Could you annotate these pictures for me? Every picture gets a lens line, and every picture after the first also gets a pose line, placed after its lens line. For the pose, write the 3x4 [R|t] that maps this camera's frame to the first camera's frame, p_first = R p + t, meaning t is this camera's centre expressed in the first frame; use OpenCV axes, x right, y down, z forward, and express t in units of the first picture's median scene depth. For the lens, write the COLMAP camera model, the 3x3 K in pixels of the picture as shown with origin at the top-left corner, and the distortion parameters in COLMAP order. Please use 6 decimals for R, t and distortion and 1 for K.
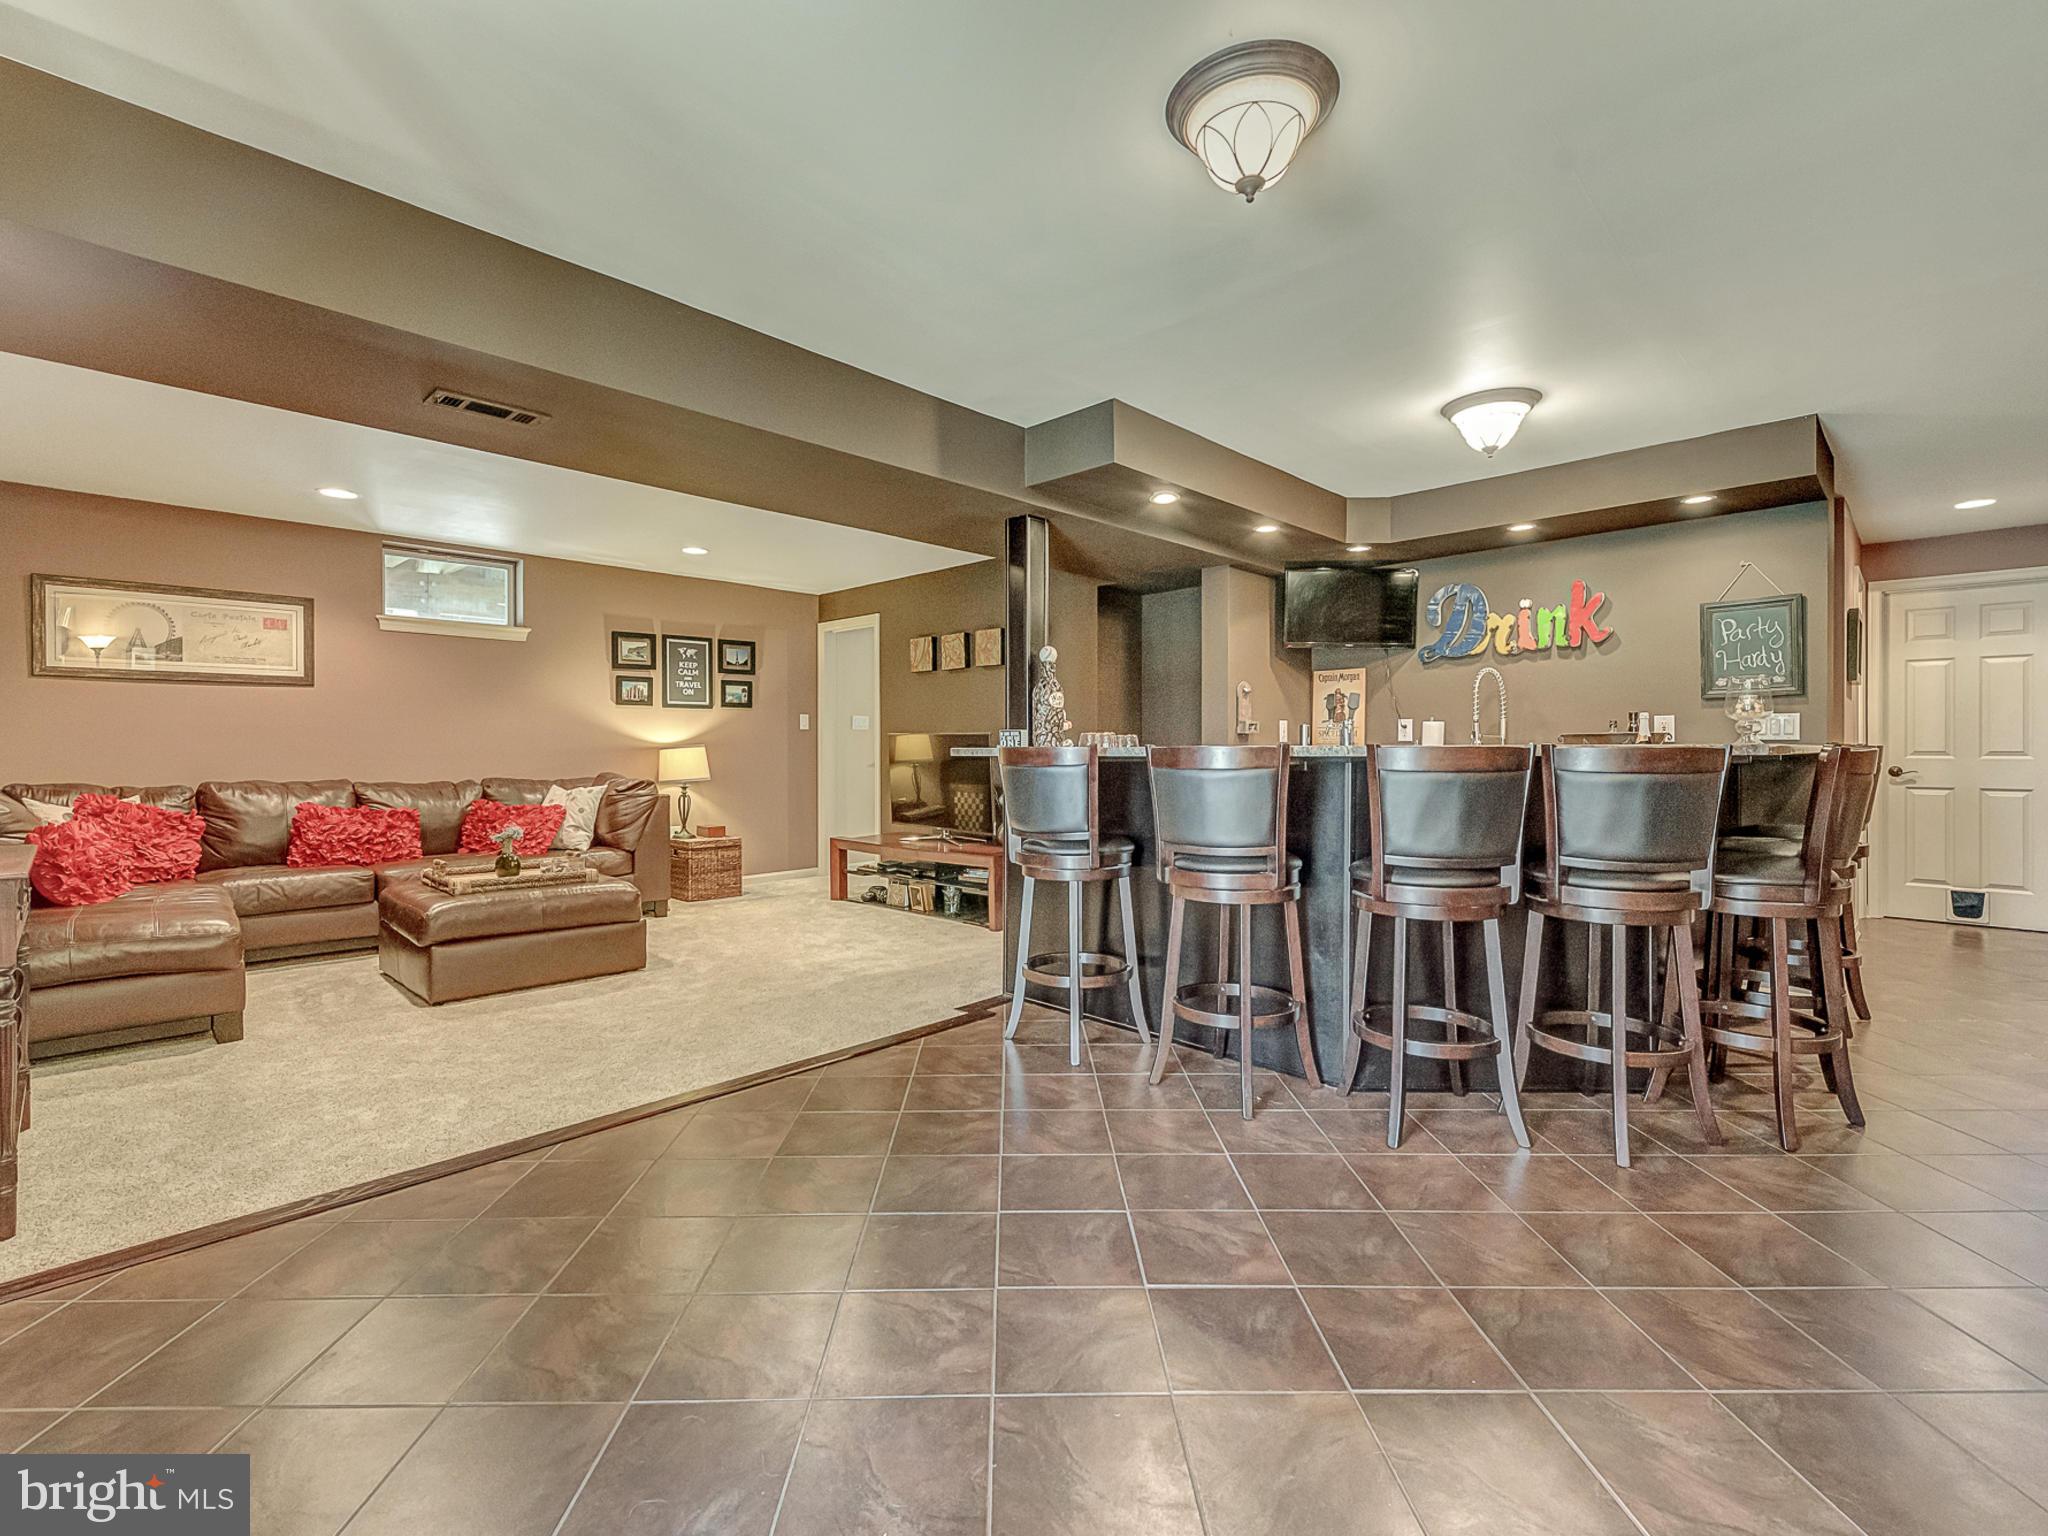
lens RADIAL K [[931.1, 0, 1039.4], [0, 931.1, 765.8], [0, 0, 1]] dist [0.007358, -0.003858]
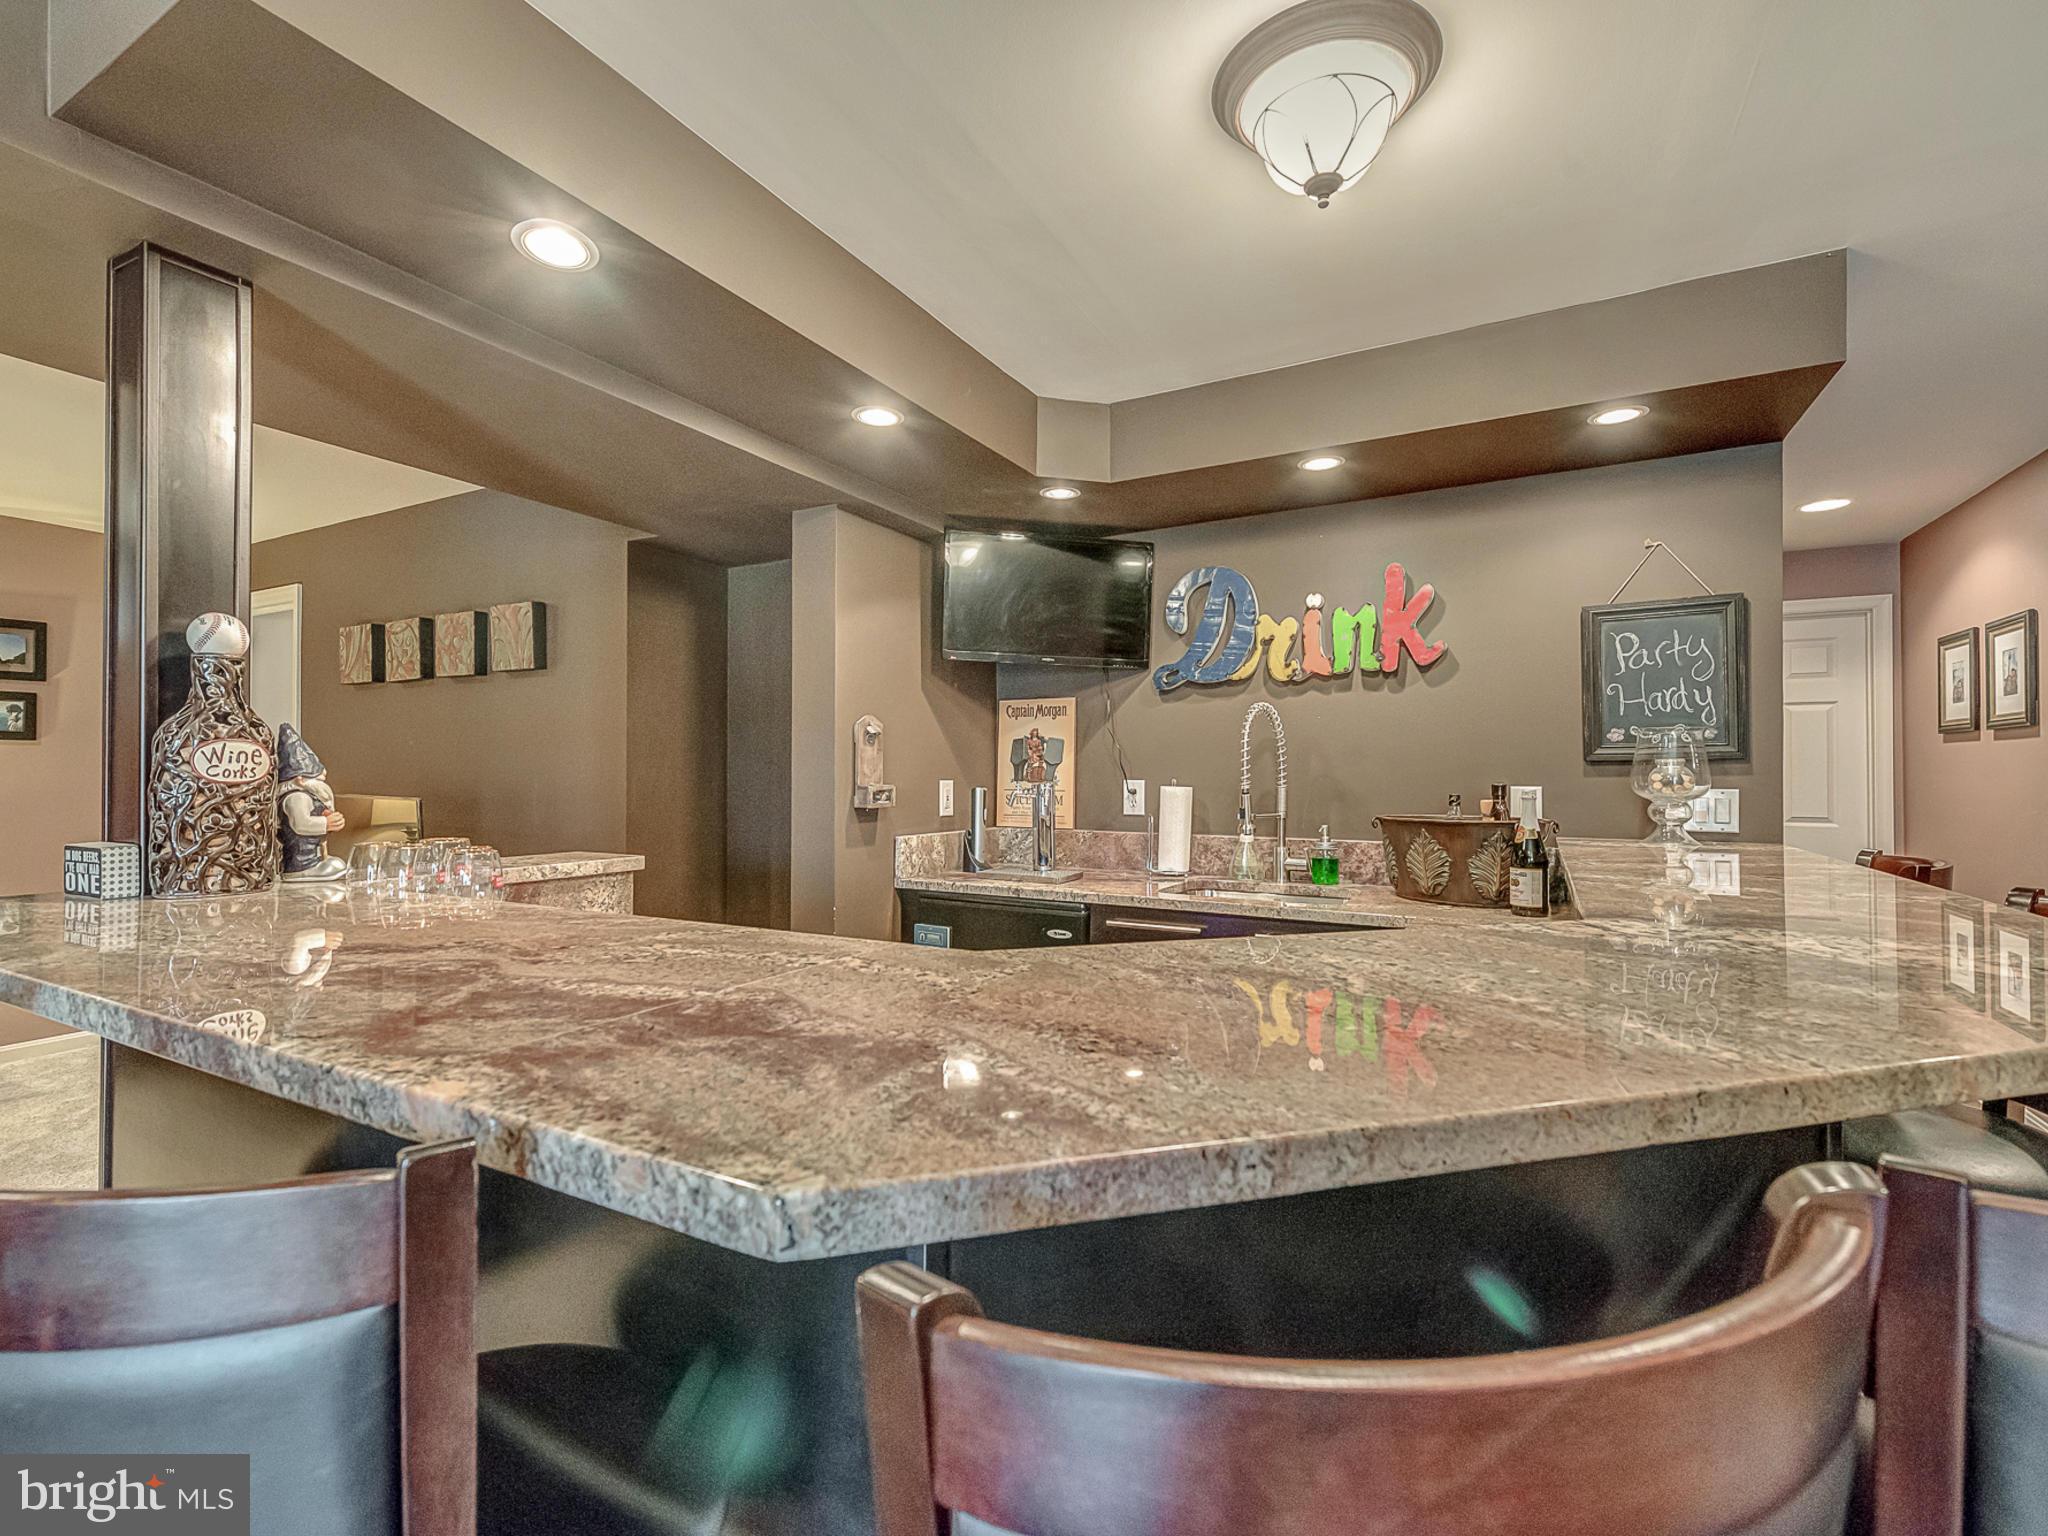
lens RADIAL K [[931.1, 0, 1039.4], [0, 931.1, 765.8], [0, 0, 1]] dist [0.007358, -0.003858]
pose [[0.962001, 0.006127, 0.272976, 0.172606], [0.001266, 0.999637, -0.026900, -0.046497], [-0.273042, 0.026223, 0.961645, 0.447814]]
